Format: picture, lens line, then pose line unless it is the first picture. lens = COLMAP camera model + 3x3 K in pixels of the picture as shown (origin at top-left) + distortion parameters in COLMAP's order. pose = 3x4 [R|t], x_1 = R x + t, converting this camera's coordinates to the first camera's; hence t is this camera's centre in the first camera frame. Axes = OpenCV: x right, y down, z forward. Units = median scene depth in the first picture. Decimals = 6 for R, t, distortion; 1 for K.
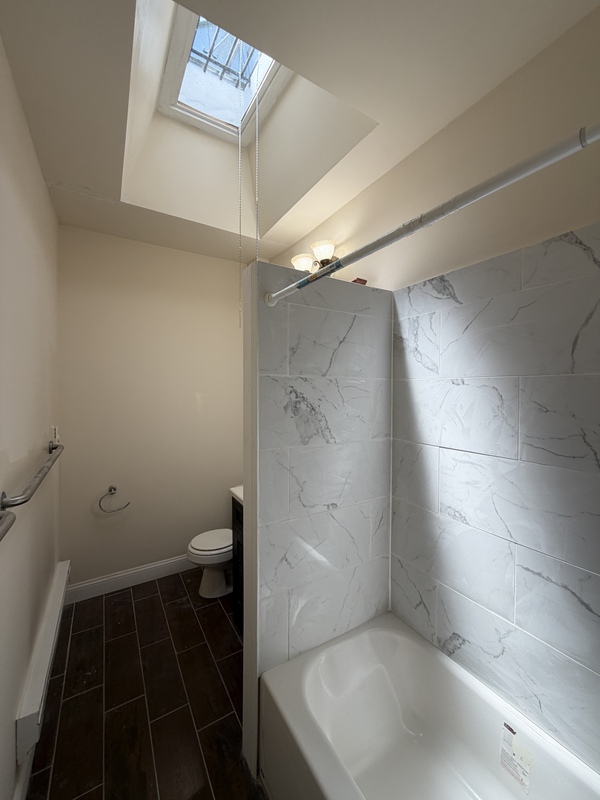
lens RADIAL K [[318.2, 0, 298.7], [0, 318.2, 397.6], [0, 0, 1]] dist [-0.000793, 0.000128]
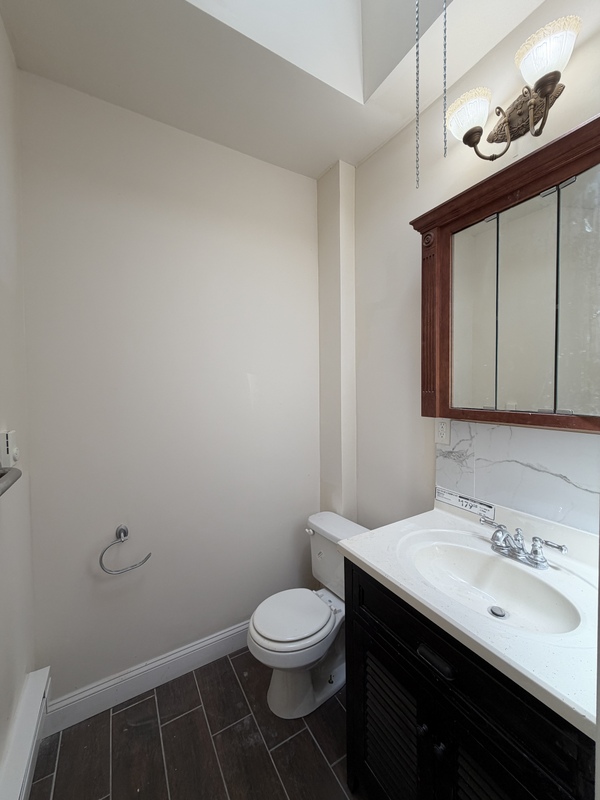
lens RADIAL K [[318.2, 0, 298.7], [0, 318.2, 397.6], [0, 0, 1]] dist [-0.000793, 0.000128]
pose [[0.999705, -0.014559, -0.019423, -0.322631], [0.014689, 0.999871, 0.006541, 0.046892], [0.019325, -0.006824, 0.999790, 0.556991]]
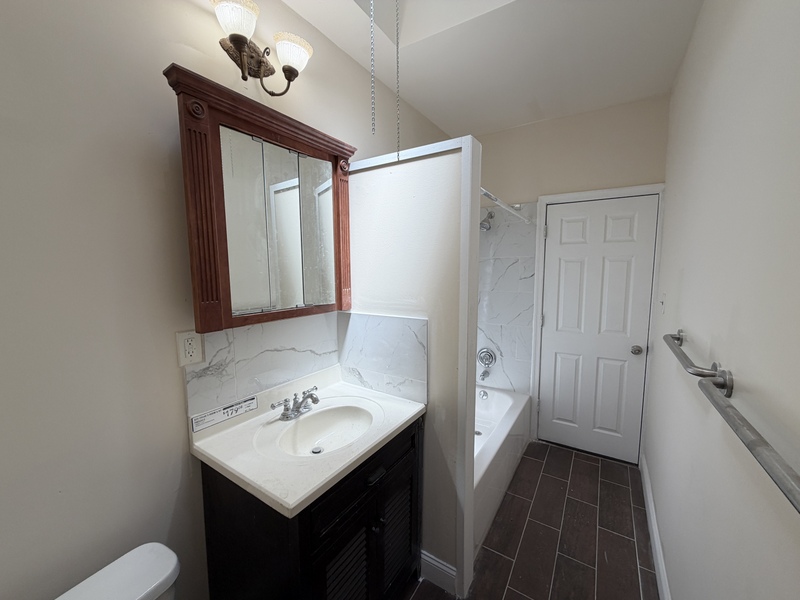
lens RADIAL K [[318.2, 0, 397.1], [0, 318.2, 301.4], [0, 0, 1]] dist [-0.000793, 0.000128]
pose [[-0.434164, -0.098356, 0.895448, -0.736016], [0.027855, 0.992081, 0.122475, -0.023389], [-0.900403, 0.078117, -0.427986, 1.237826]]
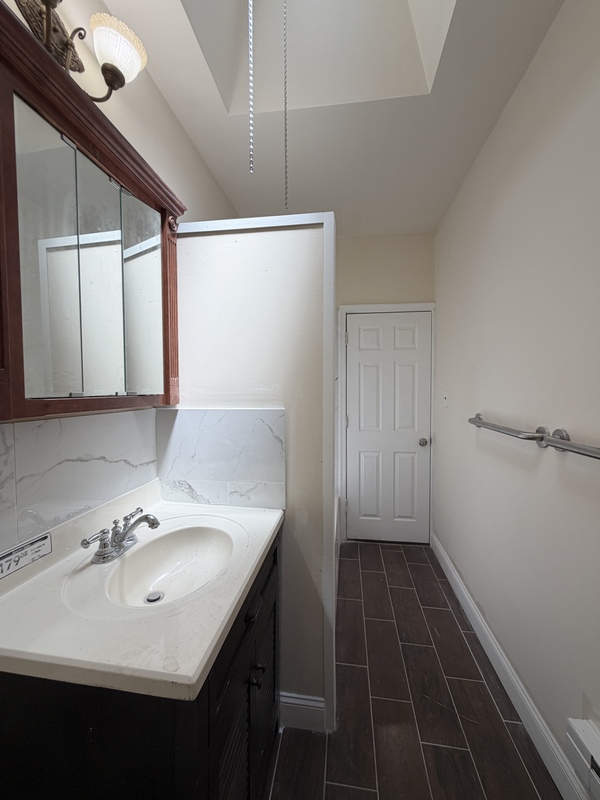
lens RADIAL K [[322.4, 0, 298.9], [0, 322.4, 398.9], [0, 0, 1]] dist [-0.001156, 0.000009]
pose [[-0.771510, -0.023677, 0.635776, -0.525994], [0.016127, 0.998258, 0.056746, 0.061221], [-0.636013, 0.054033, -0.769785, 1.358231]]
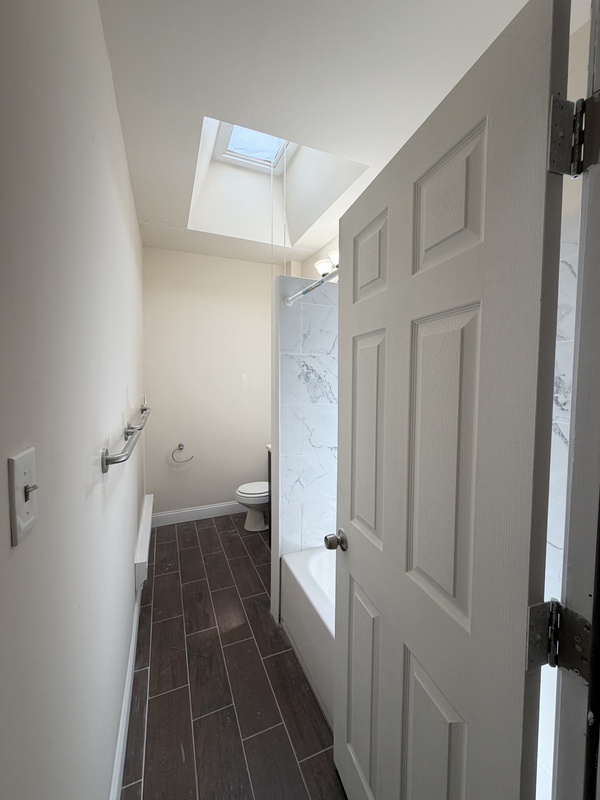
lens RADIAL K [[318.2, 0, 298.7], [0, 318.2, 397.6], [0, 0, 1]] dist [-0.000793, 0.000128]
pose [[0.989228, 0.007842, -0.146173, 0.123723], [-0.003437, 0.999533, 0.030363, 0.062344], [0.146342, -0.029533, 0.988793, -0.315573]]
